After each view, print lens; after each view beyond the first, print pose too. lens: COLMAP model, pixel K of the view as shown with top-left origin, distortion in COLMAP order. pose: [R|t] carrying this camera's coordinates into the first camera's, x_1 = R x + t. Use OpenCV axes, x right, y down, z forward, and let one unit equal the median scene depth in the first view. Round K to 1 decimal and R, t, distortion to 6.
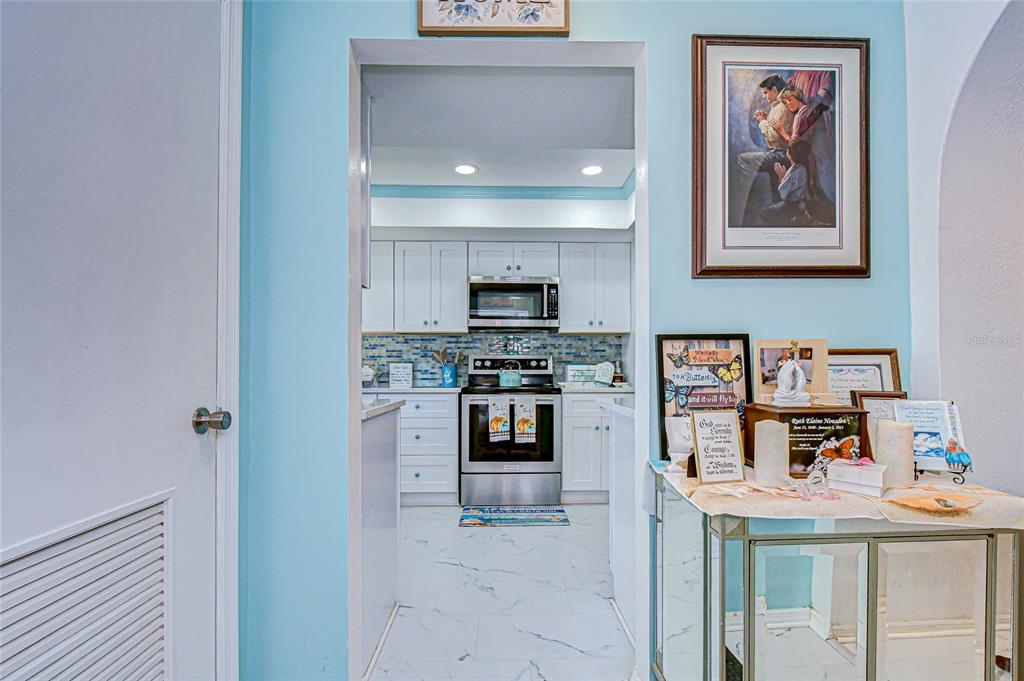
lens RADIAL K [[455.8, 0, 511.7], [0, 455.8, 372.1], [0, 0, 1]] dist [0.018897, 0.000003]
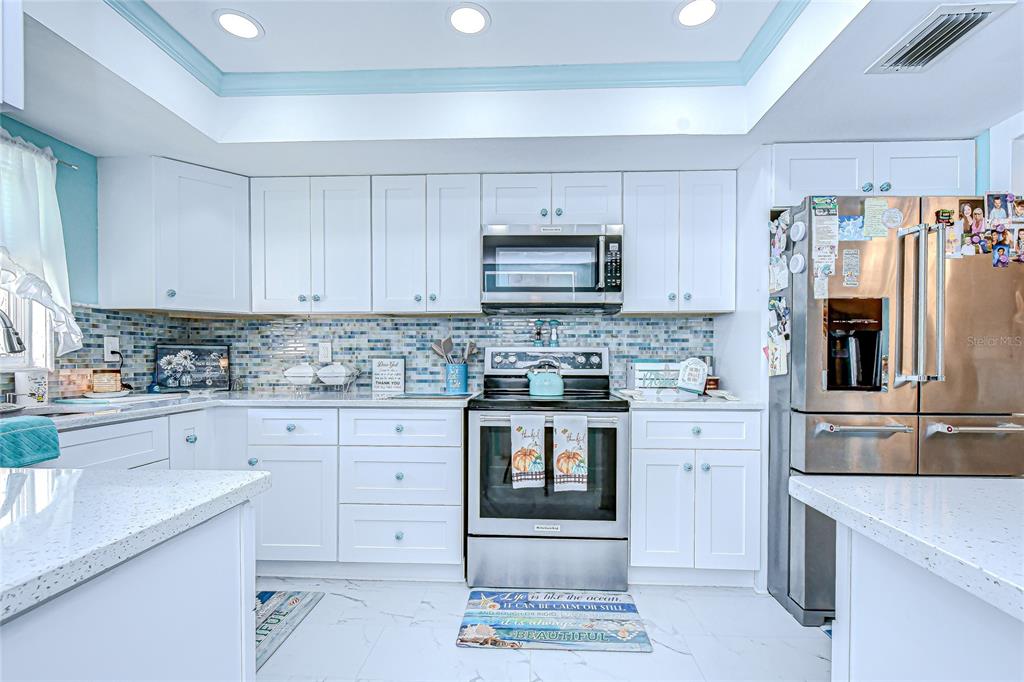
lens RADIAL K [[448.0, 0, 516.6], [0, 448.0, 362.4], [0, 0, 1]] dist [0.010208, -0.008945]
pose [[0.998024, 0.003259, -0.062743, -0.004453], [-0.003037, 0.999989, 0.003643, -0.017469], [0.062755, -0.003446, 0.998023, 0.352771]]
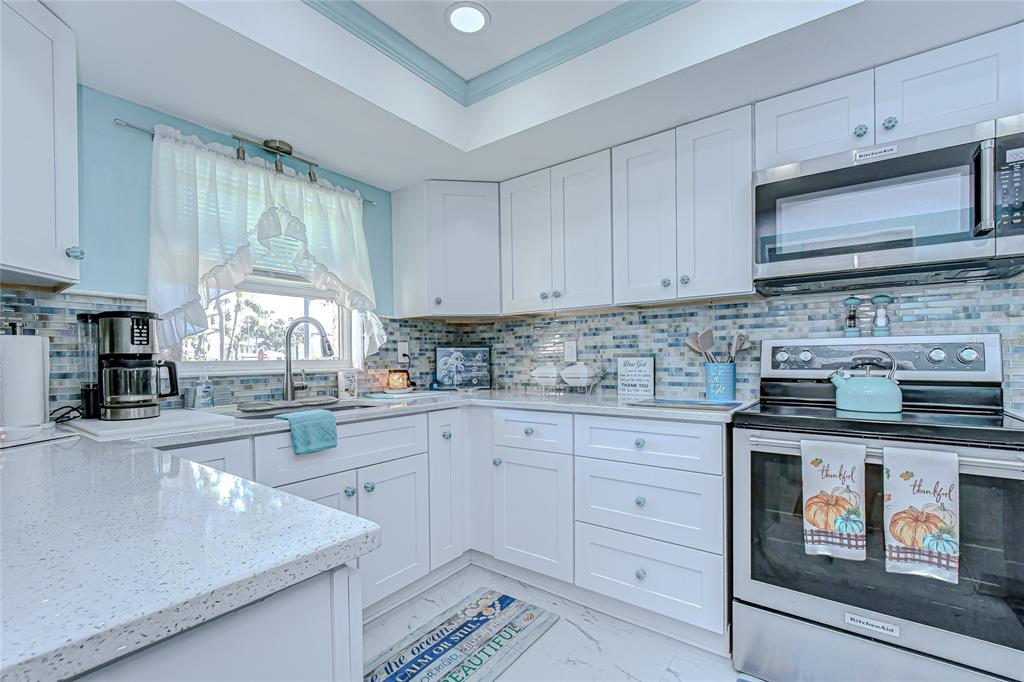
lens RADIAL K [[448.0, 0, 516.6], [0, 448.0, 362.4], [0, 0, 1]] dist [0.010208, -0.008945]
pose [[0.793802, -0.001954, -0.608173, -0.006952], [0.007833, 0.999945, 0.007011, -0.018977], [0.608126, -0.010329, 0.793773, 0.464697]]
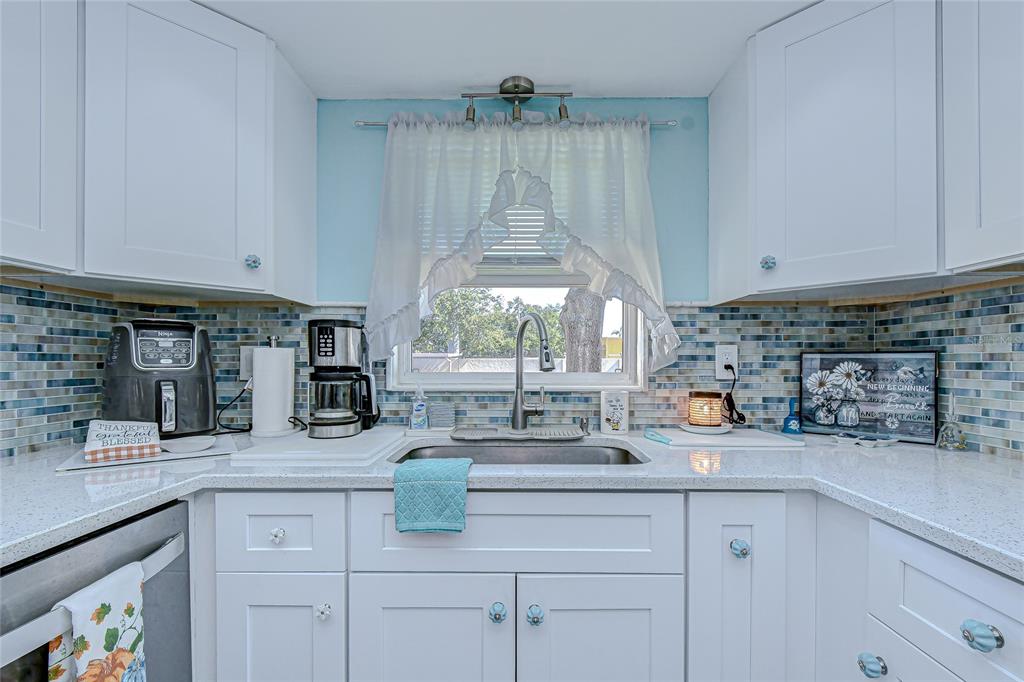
lens RADIAL K [[448.0, 0, 516.6], [0, 448.0, 362.4], [0, 0, 1]] dist [0.010208, -0.008945]
pose [[-0.025741, 0.004594, -0.999658, -0.160750], [-0.006278, 0.999969, 0.004757, -0.032225], [0.999649, 0.006399, -0.025712, 0.740744]]
